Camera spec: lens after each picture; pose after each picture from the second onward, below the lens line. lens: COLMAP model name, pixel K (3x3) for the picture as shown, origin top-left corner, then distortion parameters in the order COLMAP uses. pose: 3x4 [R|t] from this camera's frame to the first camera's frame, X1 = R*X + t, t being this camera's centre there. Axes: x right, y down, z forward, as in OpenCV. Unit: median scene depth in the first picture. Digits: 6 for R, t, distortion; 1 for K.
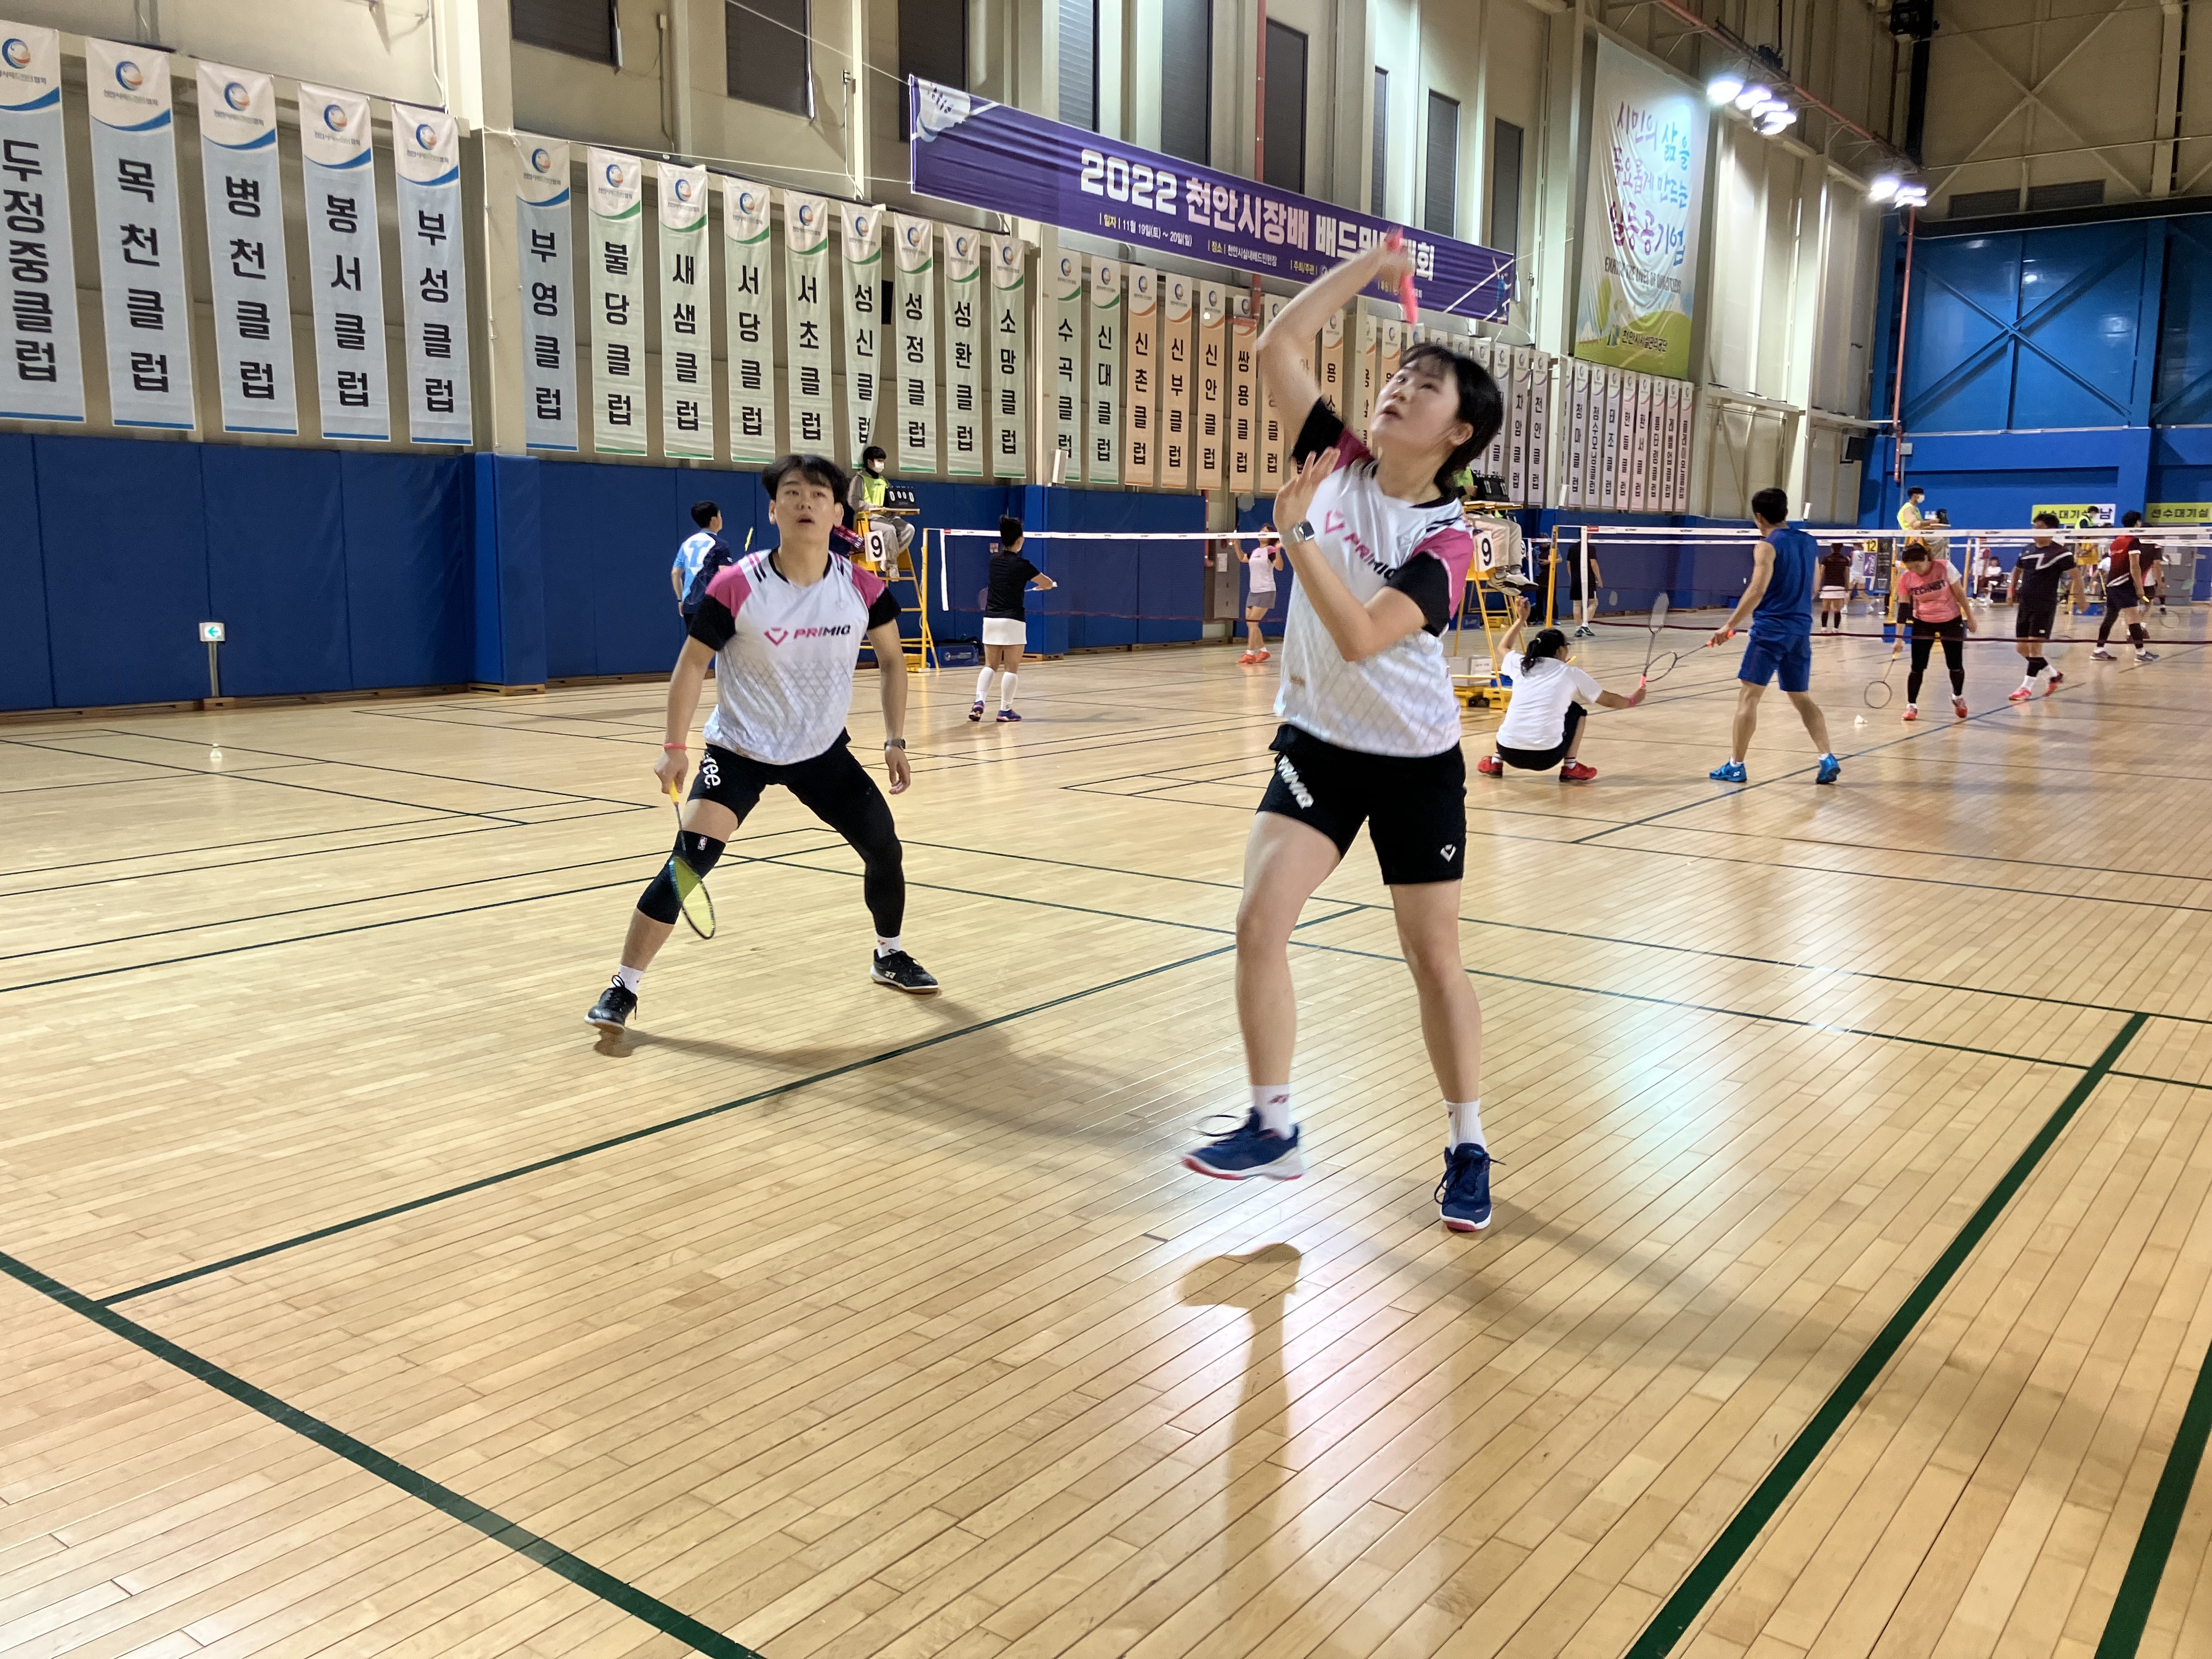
lens RADIAL K [[1811.2, 0, 1089.0], [0, 1811.2, 825.8], [0, 0, 1]] dist [0.030179, -0.029097]
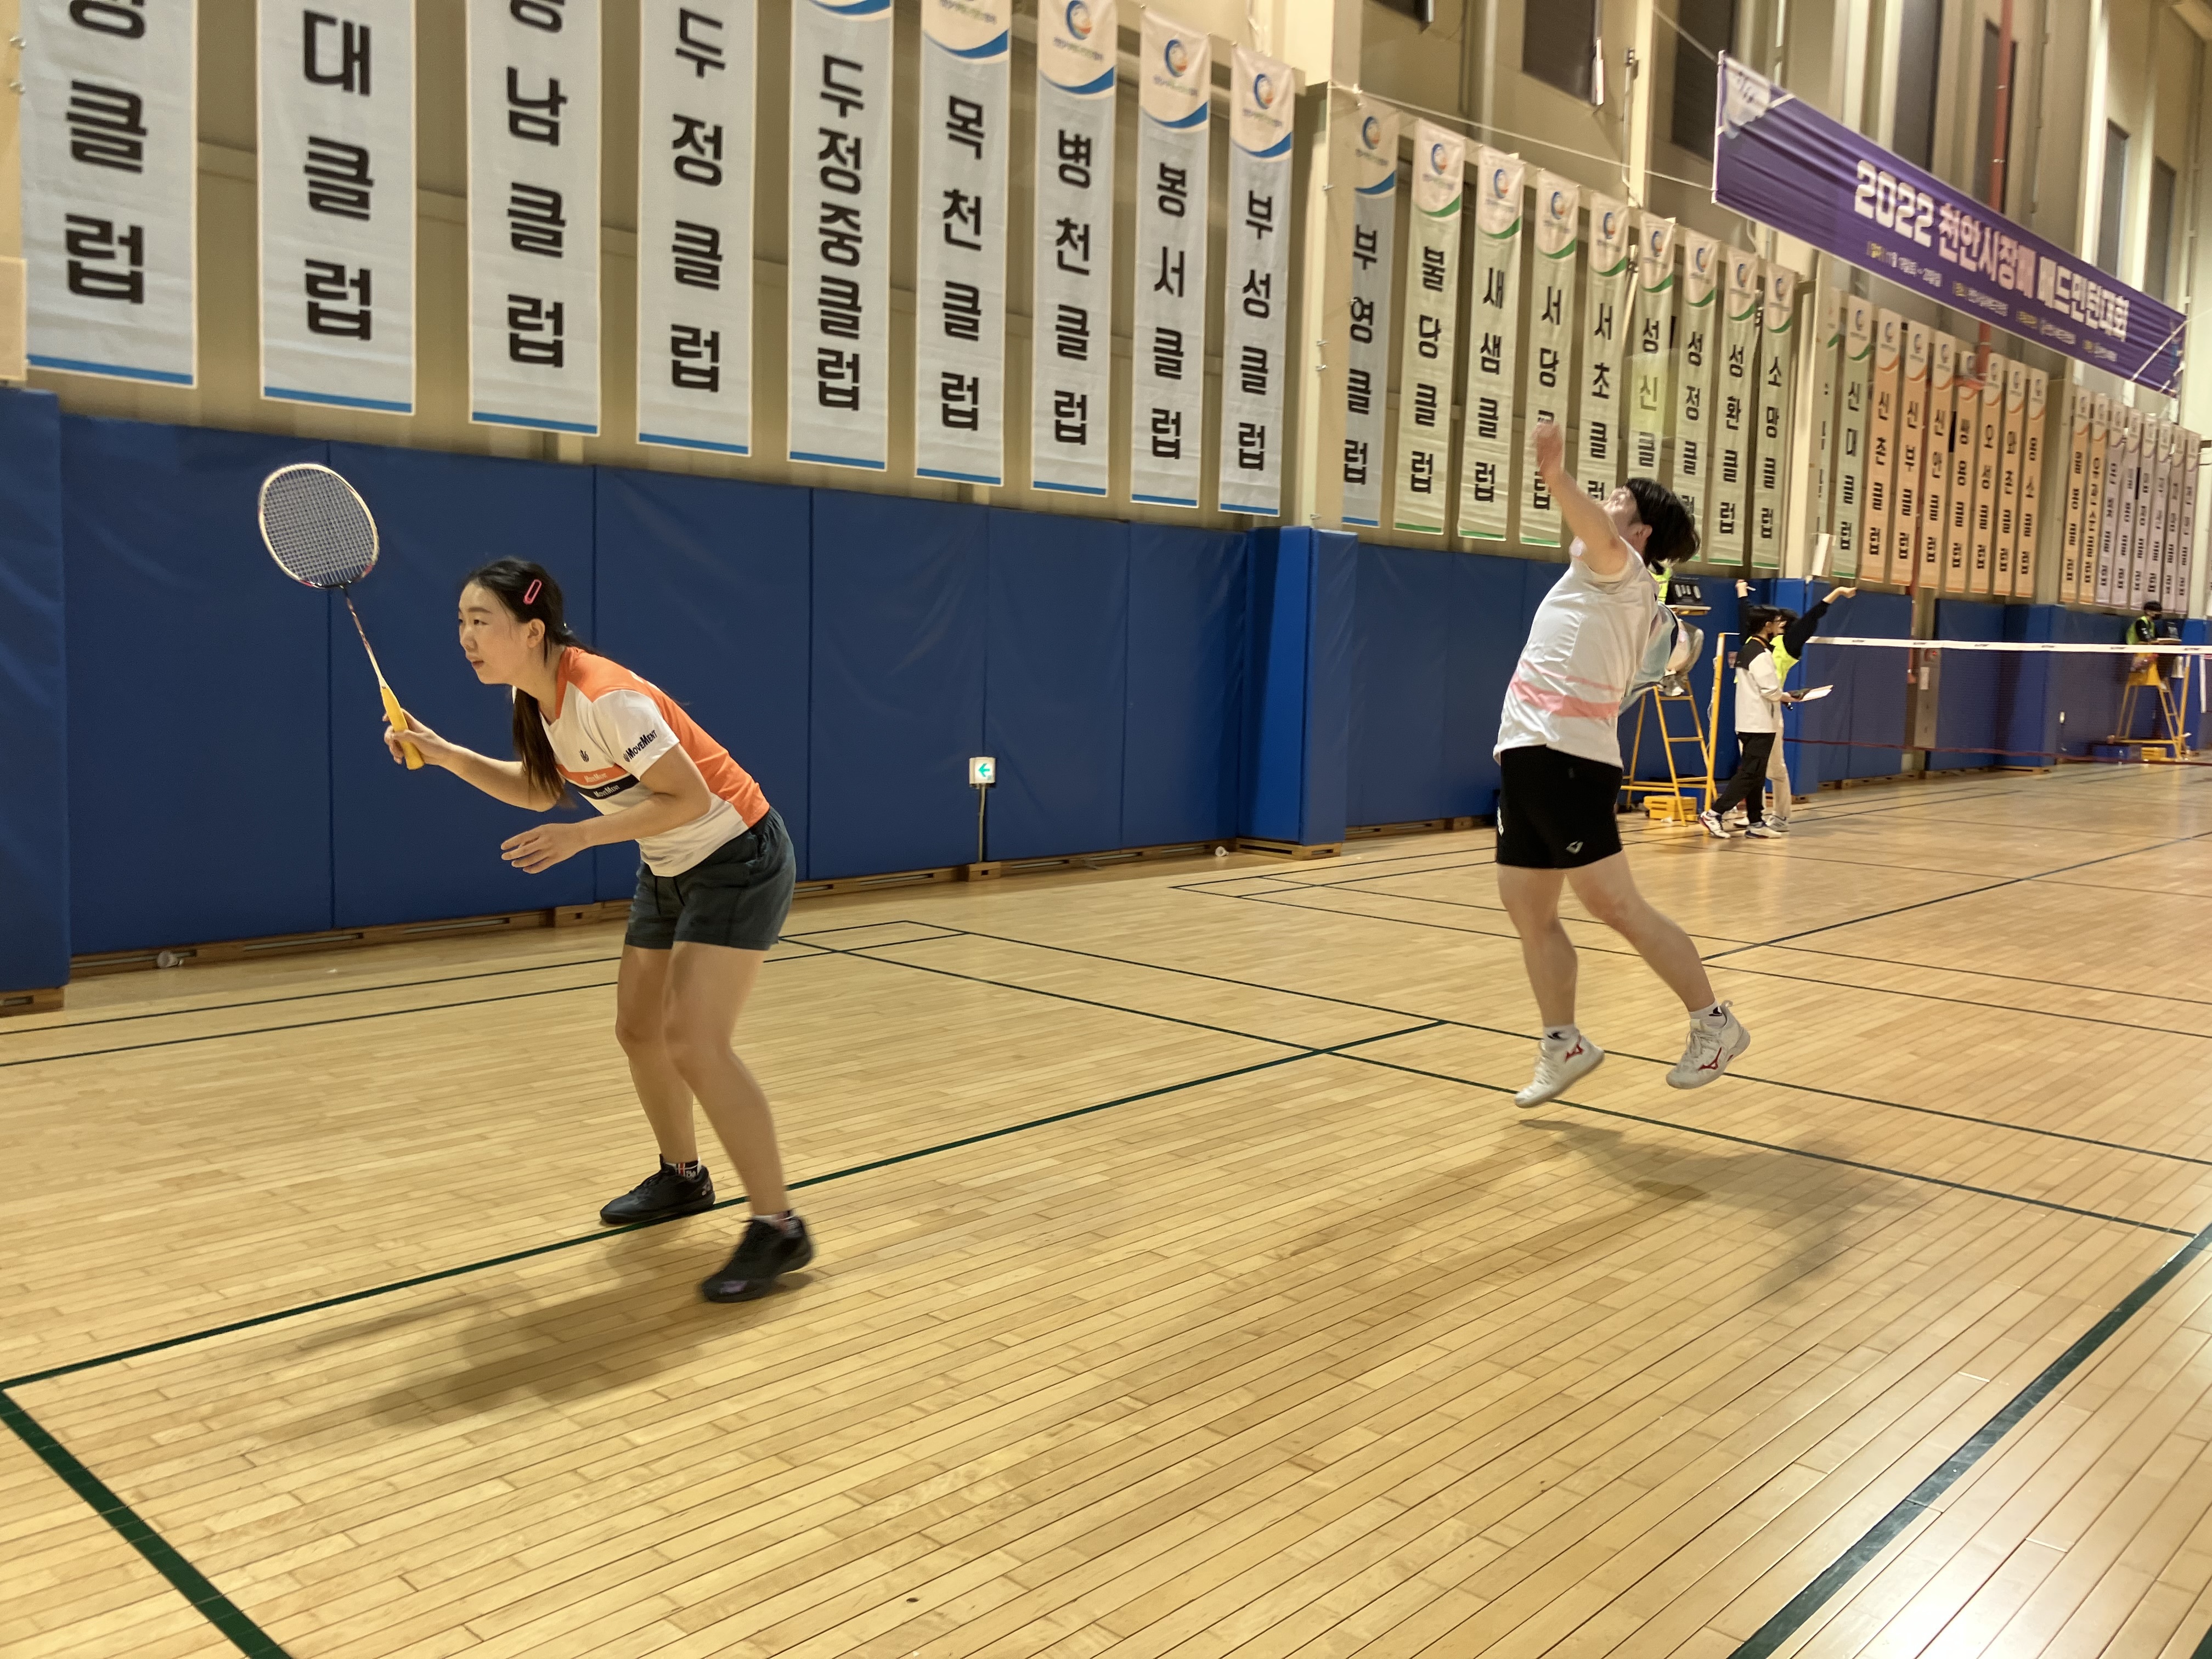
lens RADIAL K [[1811.2, 0, 1110.9], [0, 1811.2, 799.2], [0, 0, 1]] dist [0.030179, -0.029097]
pose [[0.995170, 0.031962, -0.092821, -0.248539], [-0.037720, 0.997428, -0.060954, -0.036968], [0.090634, 0.064161, 0.993815, 0.210525]]
